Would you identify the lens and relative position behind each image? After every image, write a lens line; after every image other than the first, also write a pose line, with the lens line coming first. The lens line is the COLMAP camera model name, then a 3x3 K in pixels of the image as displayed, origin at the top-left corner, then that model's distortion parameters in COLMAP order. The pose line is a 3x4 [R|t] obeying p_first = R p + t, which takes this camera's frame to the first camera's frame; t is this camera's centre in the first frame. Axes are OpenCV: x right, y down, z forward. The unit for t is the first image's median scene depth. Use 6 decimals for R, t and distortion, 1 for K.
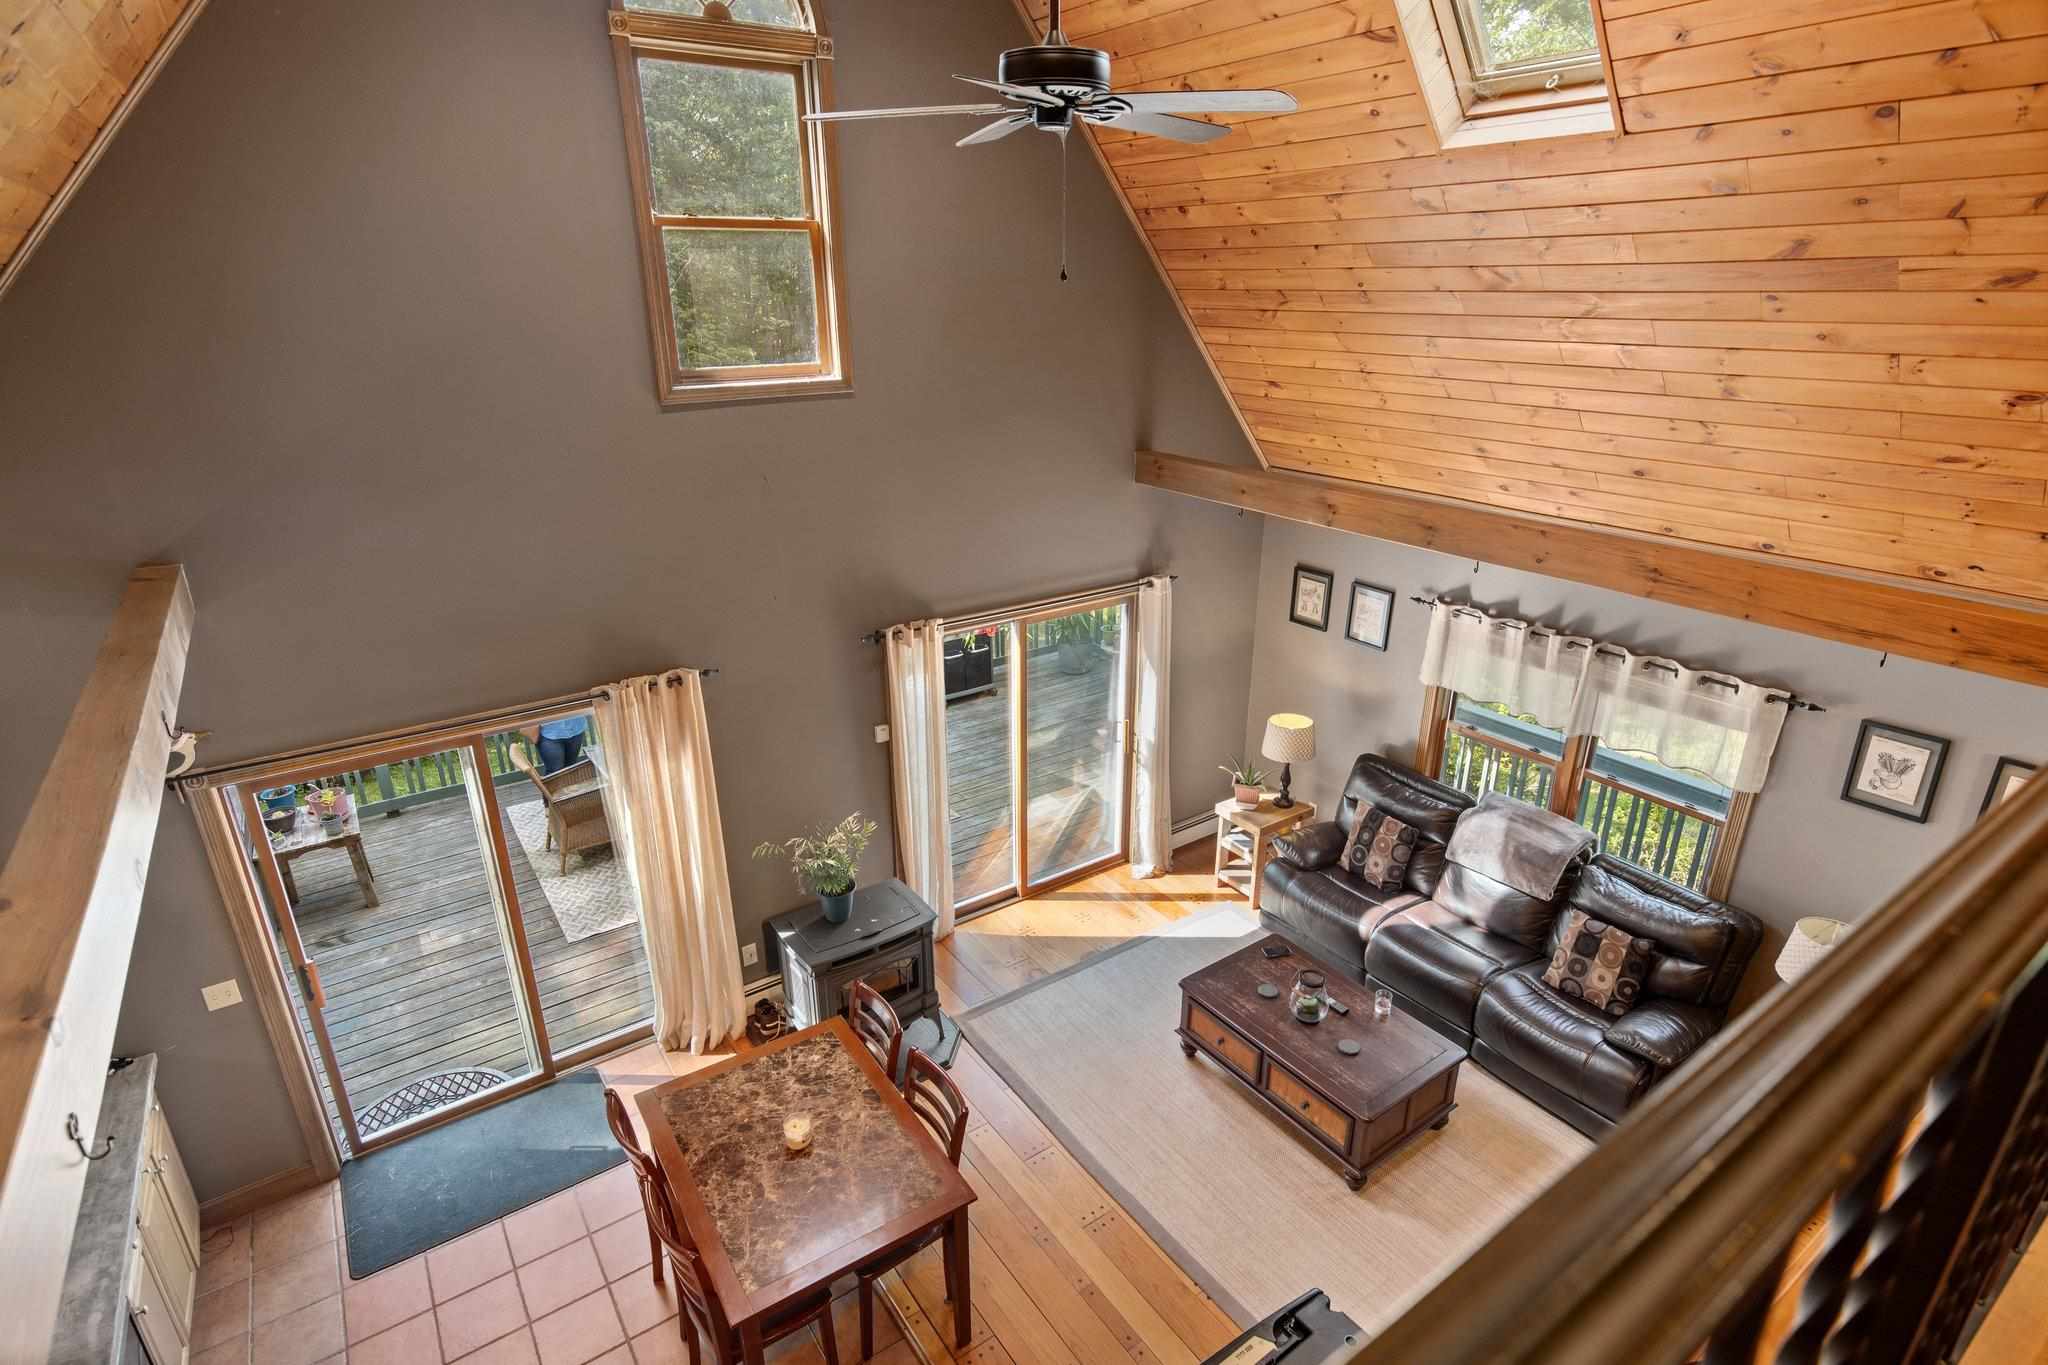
lens RADIAL K [[1038.7, 0, 1021.8], [0, 1038.7, 690.5], [0, 0, 1]] dist [-0.002055, 0.000356]
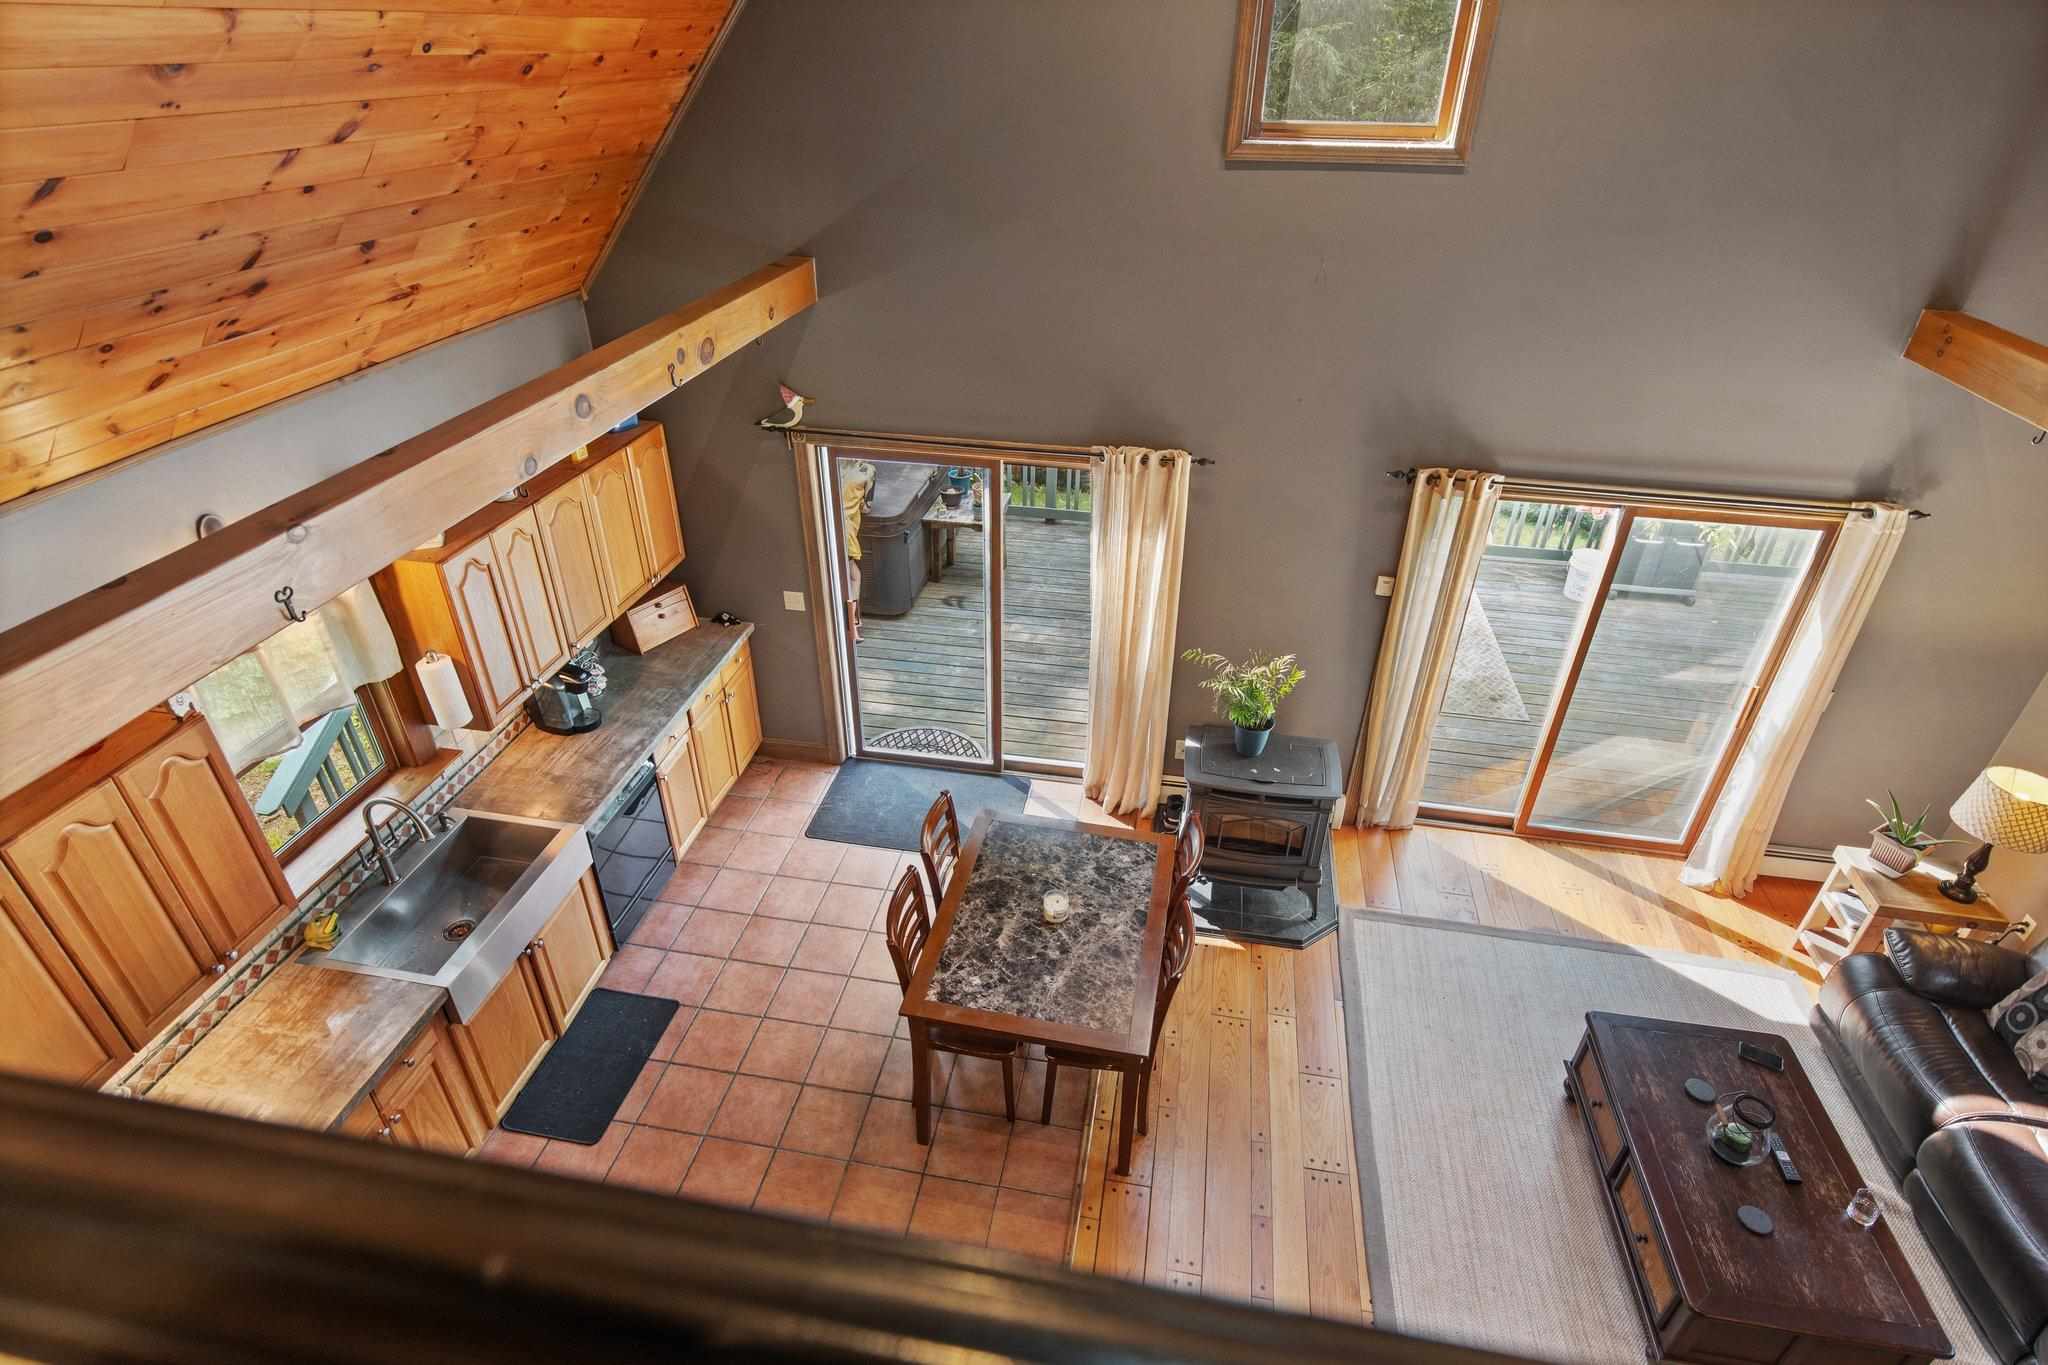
lens RADIAL K [[1038.7, 0, 1023.6], [0, 1038.7, 691.7], [0, 0, 1]] dist [-0.002055, 0.000356]
pose [[0.706458, 0.390382, -0.590355, 0.202319], [-0.269863, 0.919686, 0.285222, -0.044382], [0.654286, -0.042182, 0.755070, 0.135196]]
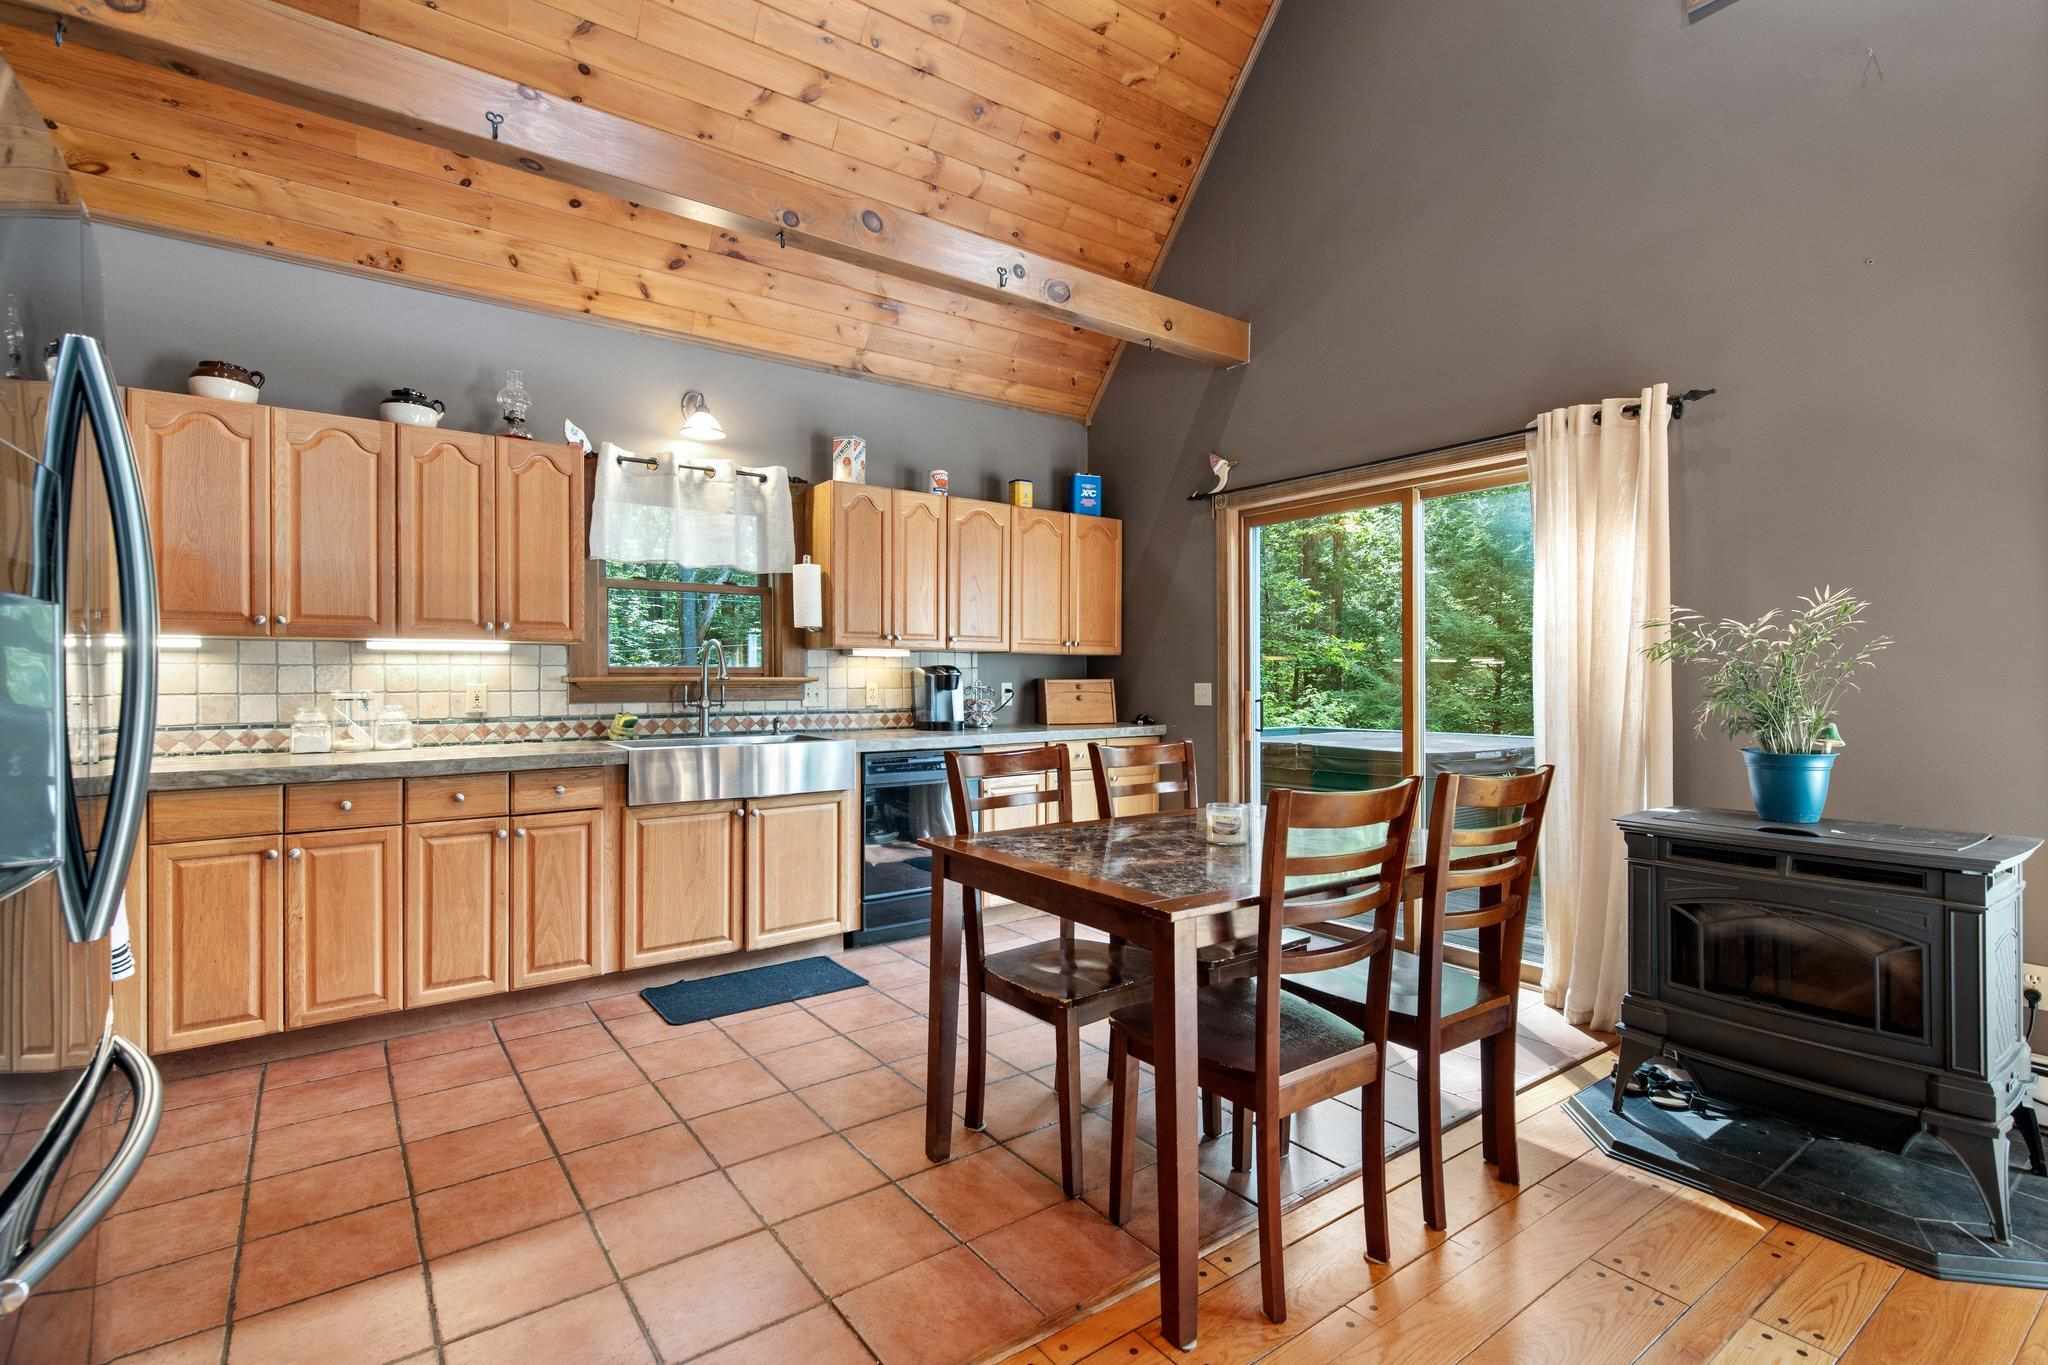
lens RADIAL K [[933.7, 0, 1025.6], [0, 933.7, 674.9], [0, 0, 1]] dist [0.004400, -0.000712]
pose [[0.028077, 0.005424, -0.999591, 0.241748], [-0.361858, 0.932219, -0.005105, 0.263419], [0.931811, 0.361853, 0.028136, 0.570993]]
